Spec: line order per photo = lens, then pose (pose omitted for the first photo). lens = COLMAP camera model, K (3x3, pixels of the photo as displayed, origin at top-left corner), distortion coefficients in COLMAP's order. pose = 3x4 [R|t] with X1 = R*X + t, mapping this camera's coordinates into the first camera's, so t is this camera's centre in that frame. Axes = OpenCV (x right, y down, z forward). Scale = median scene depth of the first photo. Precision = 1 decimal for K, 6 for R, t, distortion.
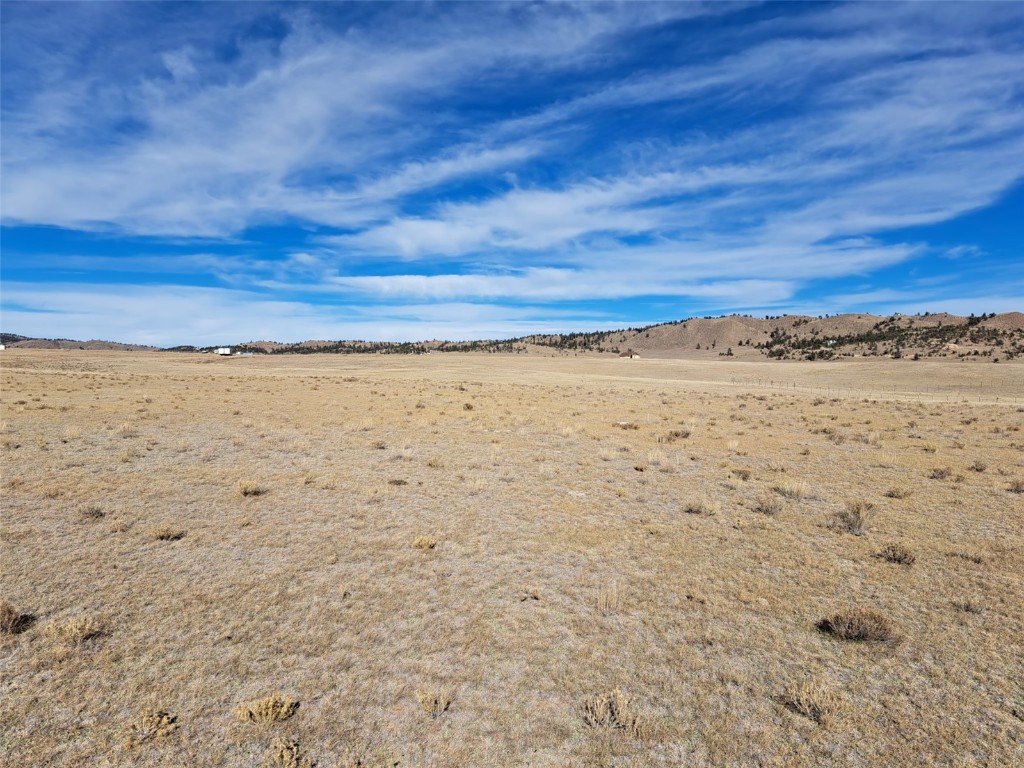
lens RADIAL K [[729.2, 0, 487.7], [0, 729.2, 386.8], [0, 0, 1]] dist [0.065575, -0.055996]
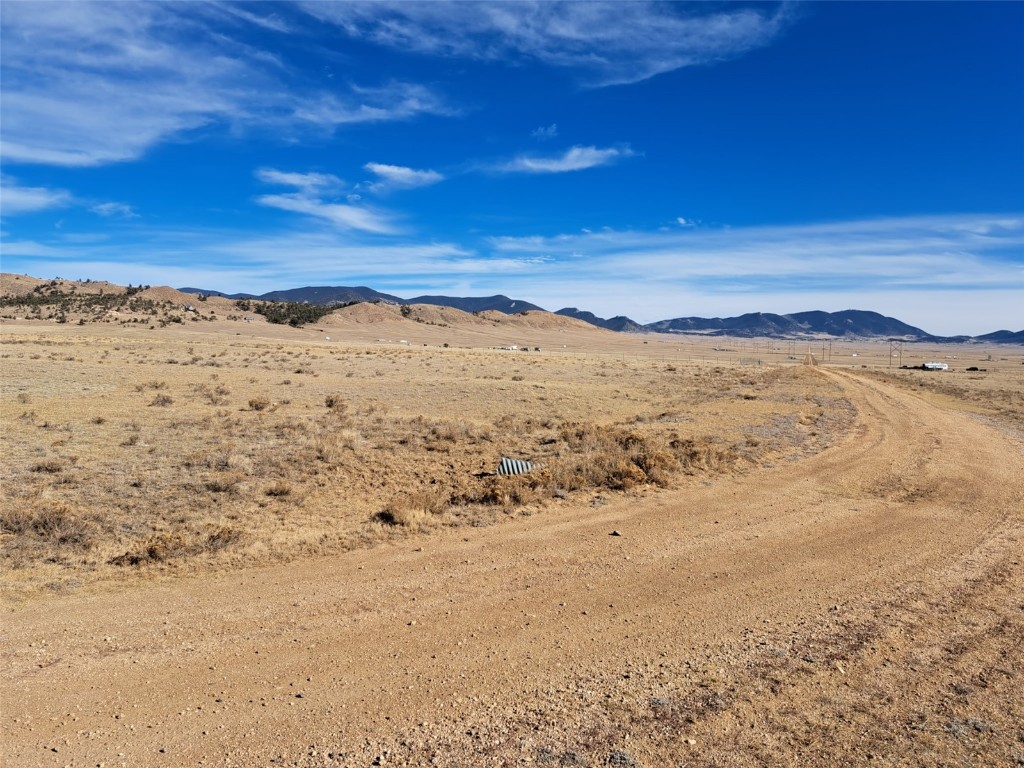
lens RADIAL K [[715.4, 0, 514.9], [0, 715.4, 362.1], [0, 0, 1]] dist [0.081078, -0.081668]
pose [[0.485377, -0.012212, 0.874220, 0.105067], [-0.000166, 0.999901, 0.014060, -0.002846], [-0.874305, -0.006970, 0.485327, 0.137997]]
